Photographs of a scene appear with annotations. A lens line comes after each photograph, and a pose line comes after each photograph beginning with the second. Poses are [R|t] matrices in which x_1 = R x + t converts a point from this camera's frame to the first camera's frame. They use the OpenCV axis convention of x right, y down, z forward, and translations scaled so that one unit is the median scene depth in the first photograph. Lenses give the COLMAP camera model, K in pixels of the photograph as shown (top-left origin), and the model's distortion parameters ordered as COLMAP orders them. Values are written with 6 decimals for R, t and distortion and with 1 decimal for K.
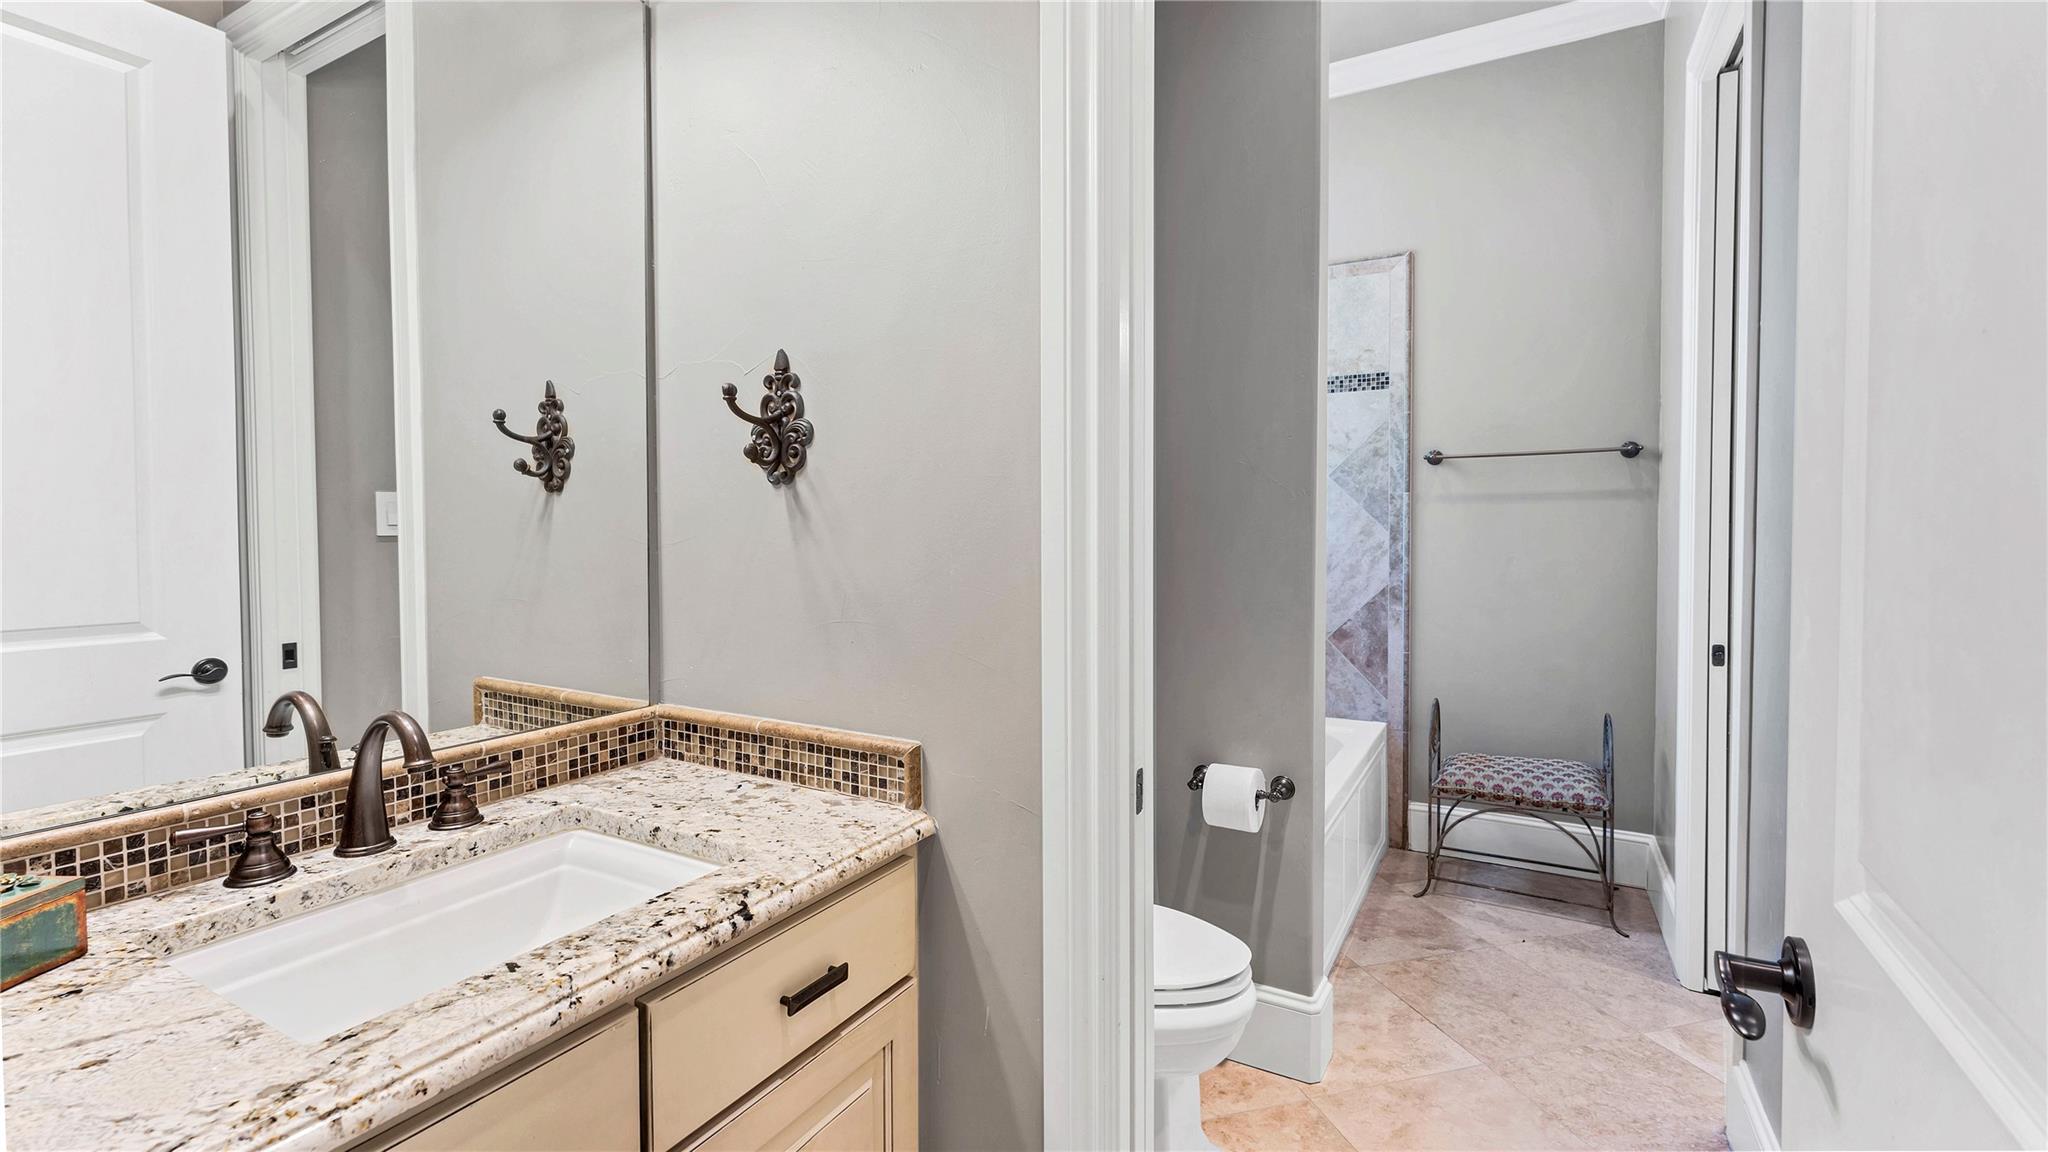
lens RADIAL K [[864.8, 0, 1021.1], [0, 864.8, 564.7], [0, 0, 1]] dist [-0.005082, -0.000395]
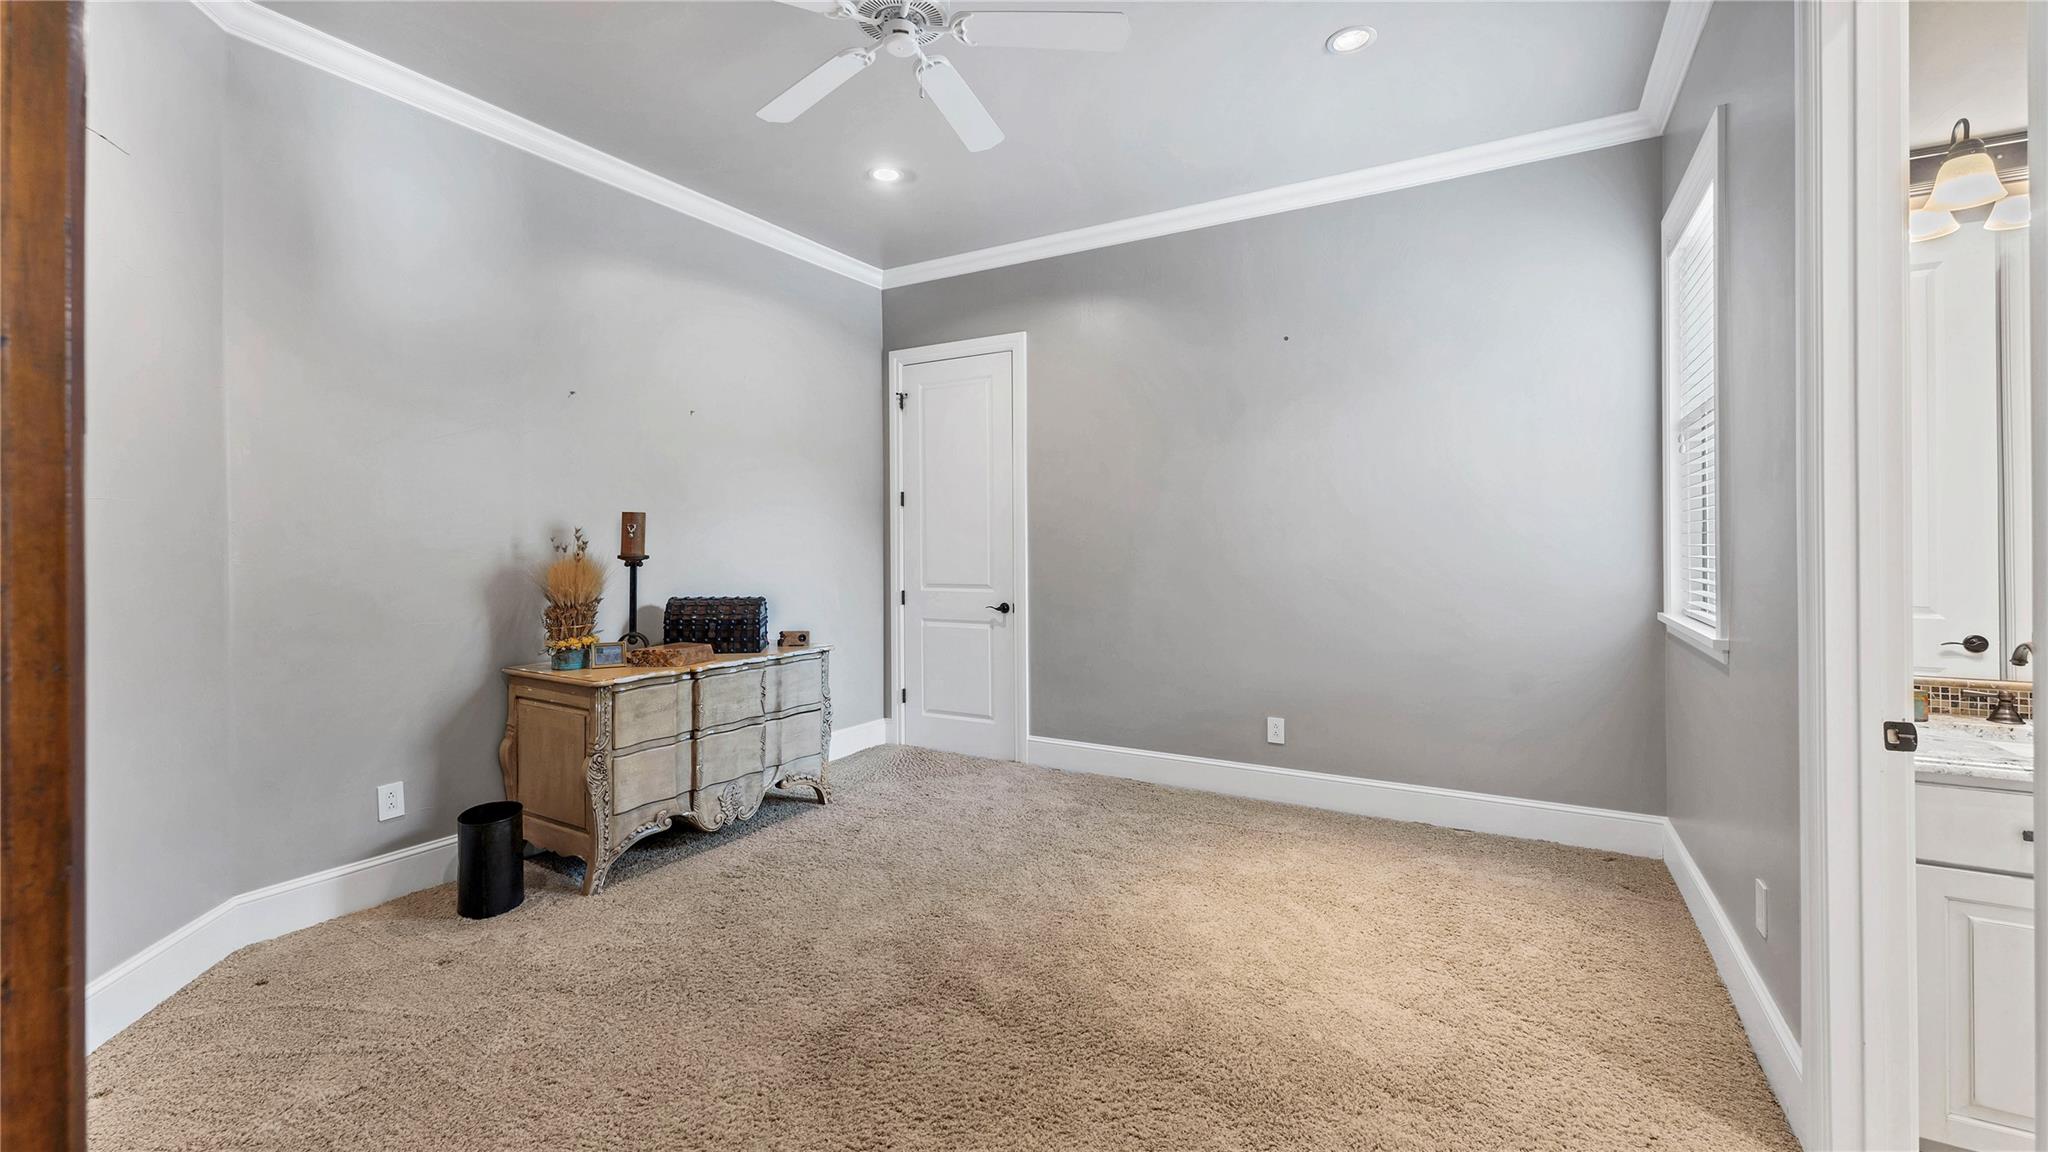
lens RADIAL K [[864.8, 0, 1020.2], [0, 864.8, 555.7], [0, 0, 1]] dist [-0.005082, -0.000395]
pose [[-0.018843, 0.000855, -0.999822, 1.242826], [-0.019481, 0.999809, 0.001223, 0.003281], [0.999633, 0.019501, -0.018823, -1.358264]]
